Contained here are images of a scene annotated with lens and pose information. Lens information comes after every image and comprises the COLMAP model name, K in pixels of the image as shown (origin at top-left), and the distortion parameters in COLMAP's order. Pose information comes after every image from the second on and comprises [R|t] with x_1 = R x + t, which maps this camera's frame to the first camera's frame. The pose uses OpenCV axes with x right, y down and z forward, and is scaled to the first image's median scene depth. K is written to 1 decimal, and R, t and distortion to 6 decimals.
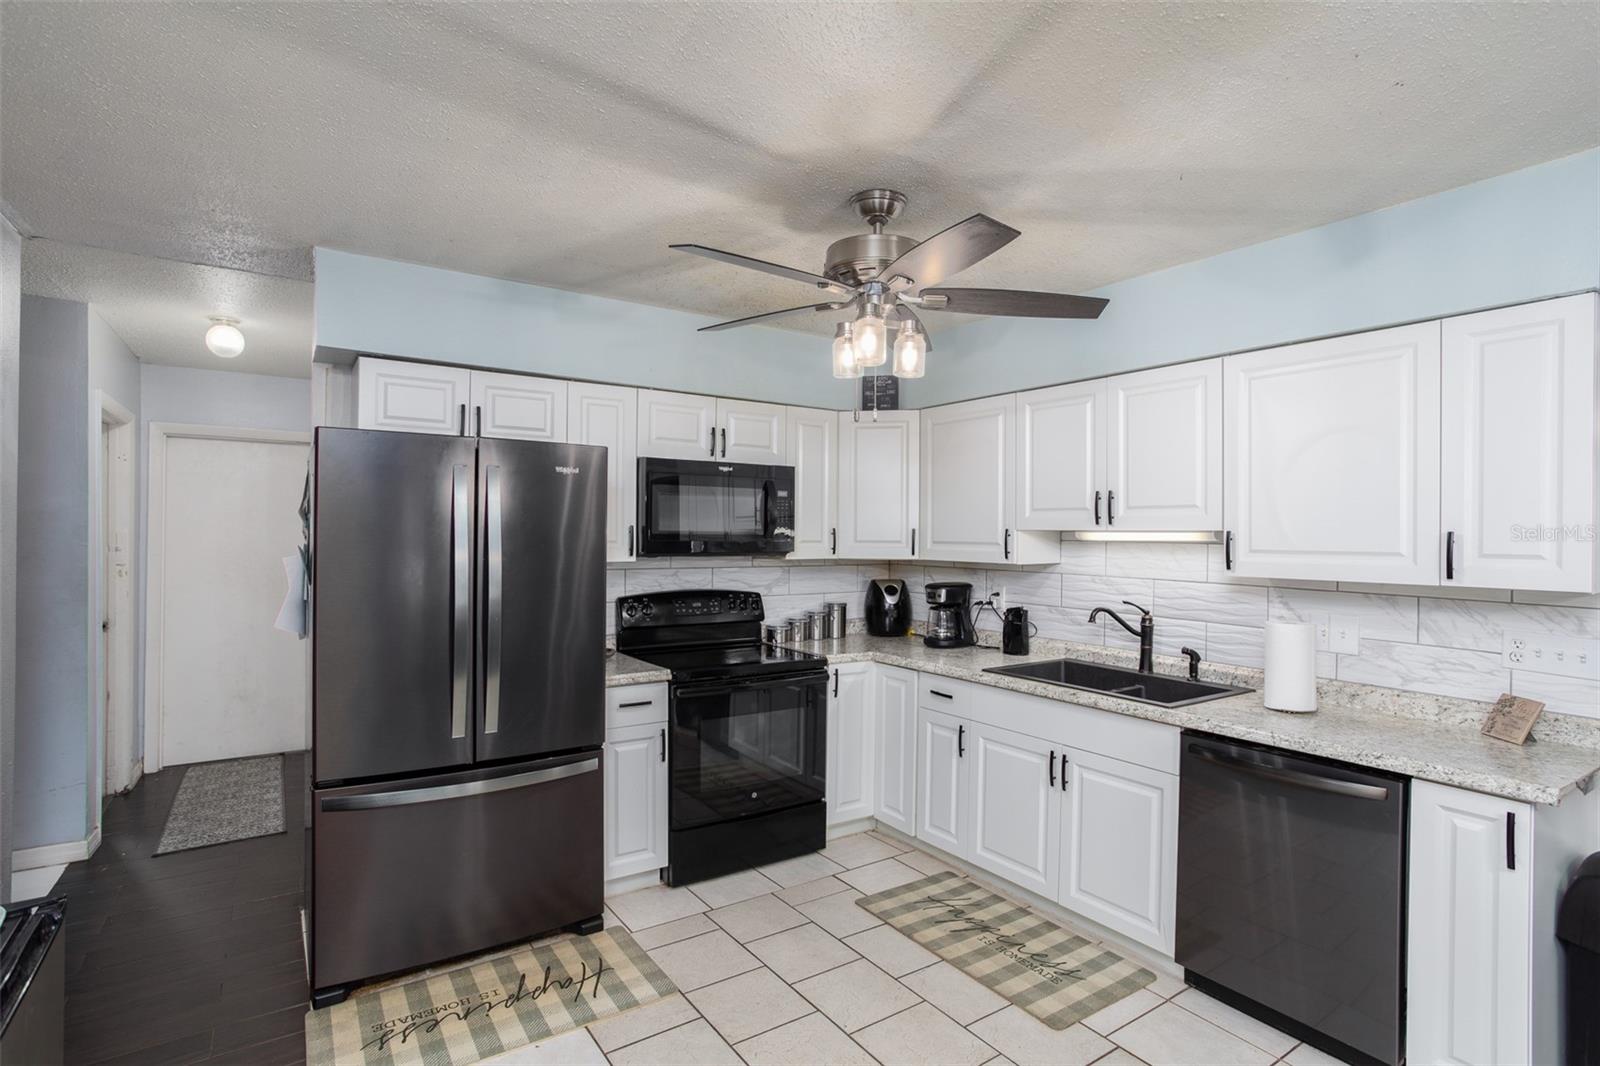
lens RADIAL K [[785.6, 0, 810.9], [0, 785.6, 532.0], [0, 0, 1]] dist [-0.065037, 0.040433]
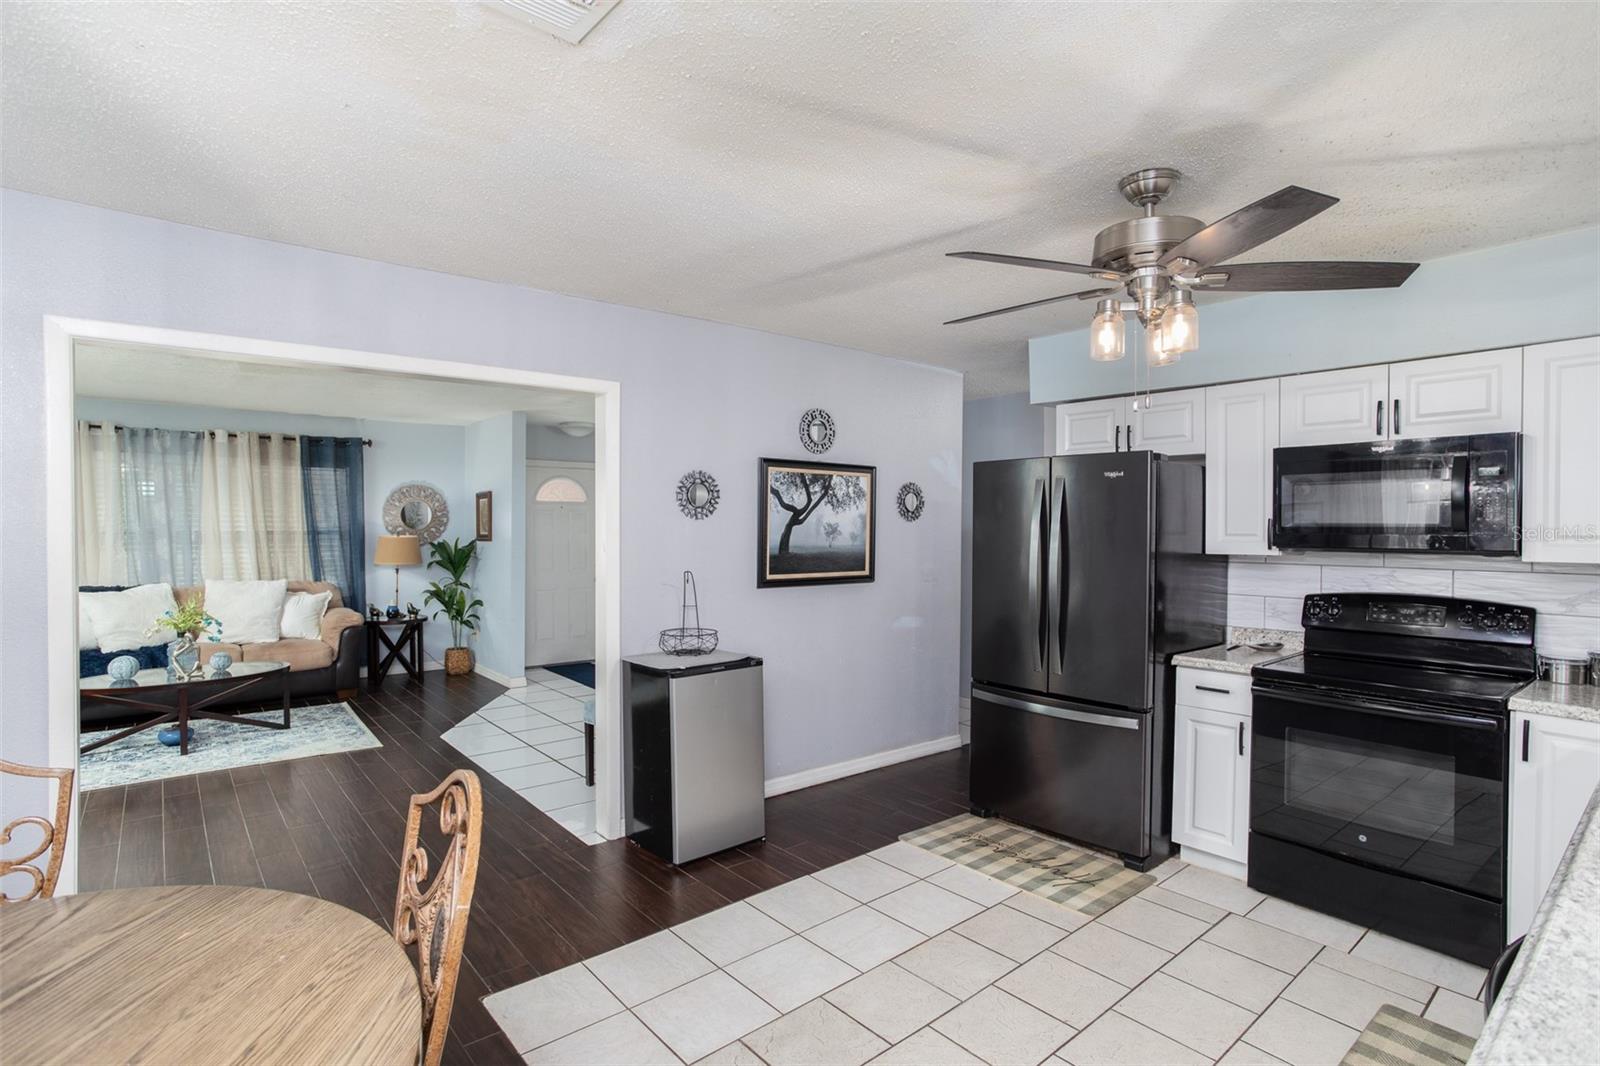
lens RADIAL K [[785.6, 0, 810.9], [0, 785.6, 532.0], [0, 0, 1]] dist [-0.065037, 0.040433]
pose [[0.110083, -0.002991, -0.993918, 0.737617], [-0.002039, 0.999993, -0.003235, 0.014179], [0.993920, 0.002383, 0.110076, 0.348191]]
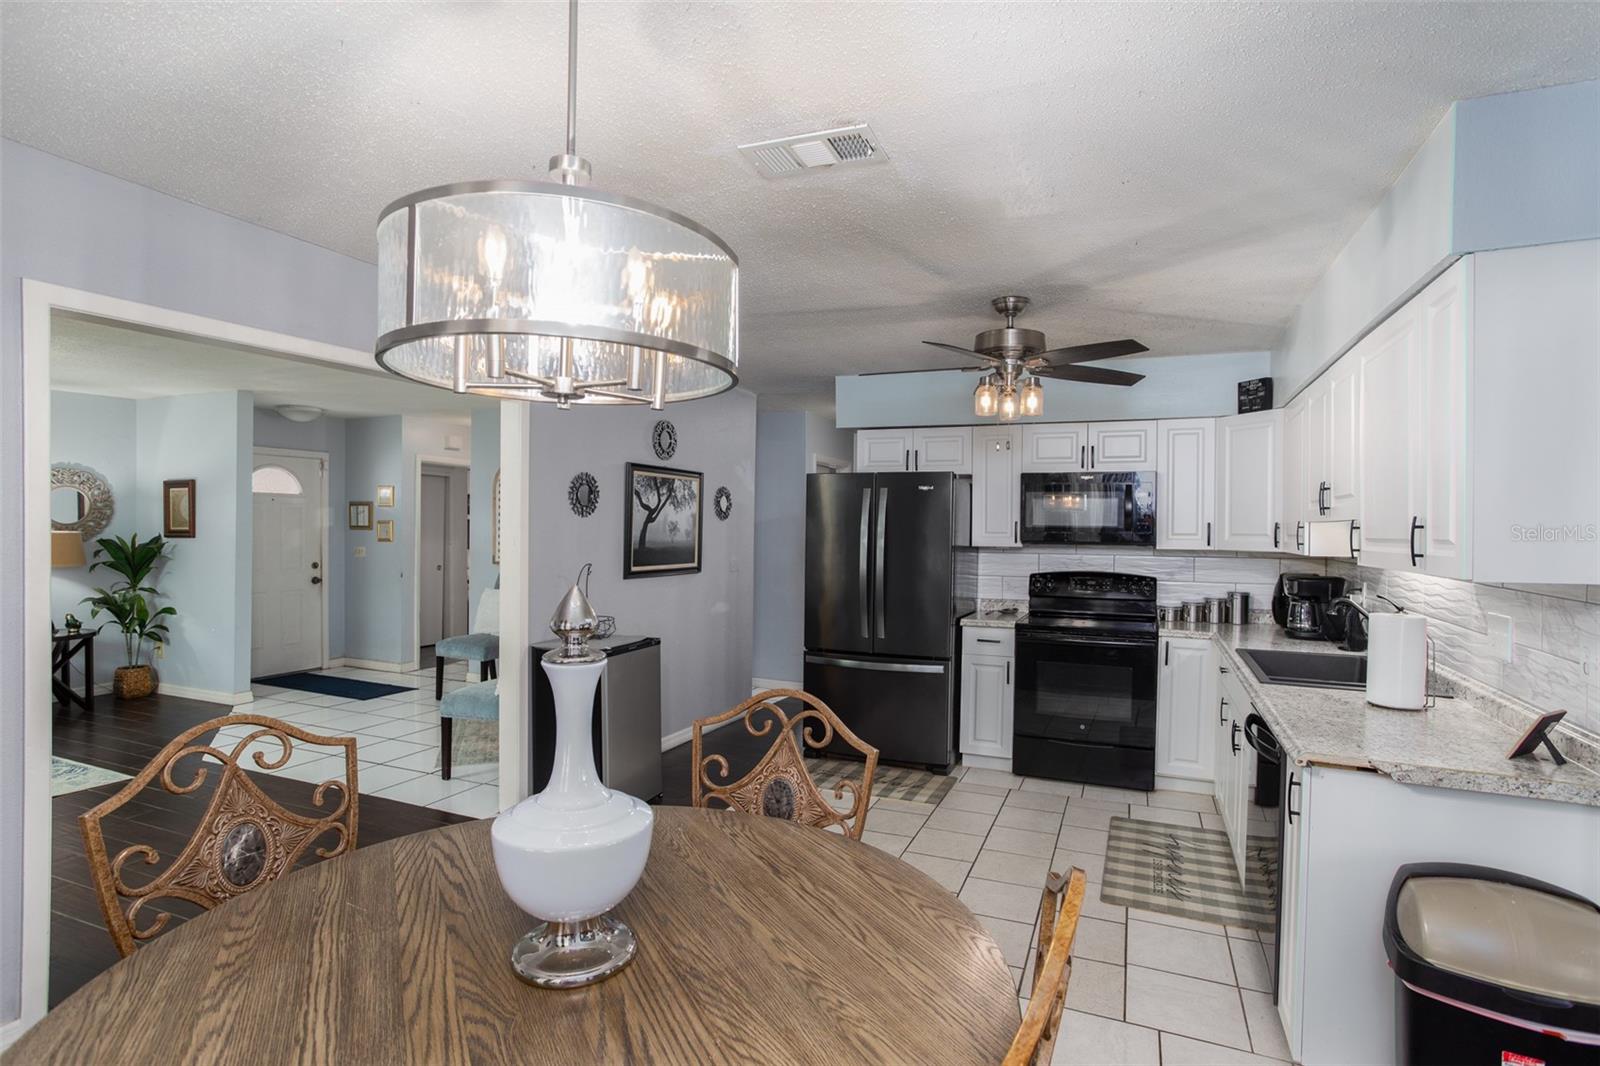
lens RADIAL K [[785.6, 0, 810.9], [0, 785.6, 532.0], [0, 0, 1]] dist [-0.065037, 0.040433]
pose [[0.544498, 0.000871, -0.838762, 0.836375], [-0.005029, 0.999985, -0.002226, 0.017618], [0.838747, 0.005430, 0.544494, -0.098664]]
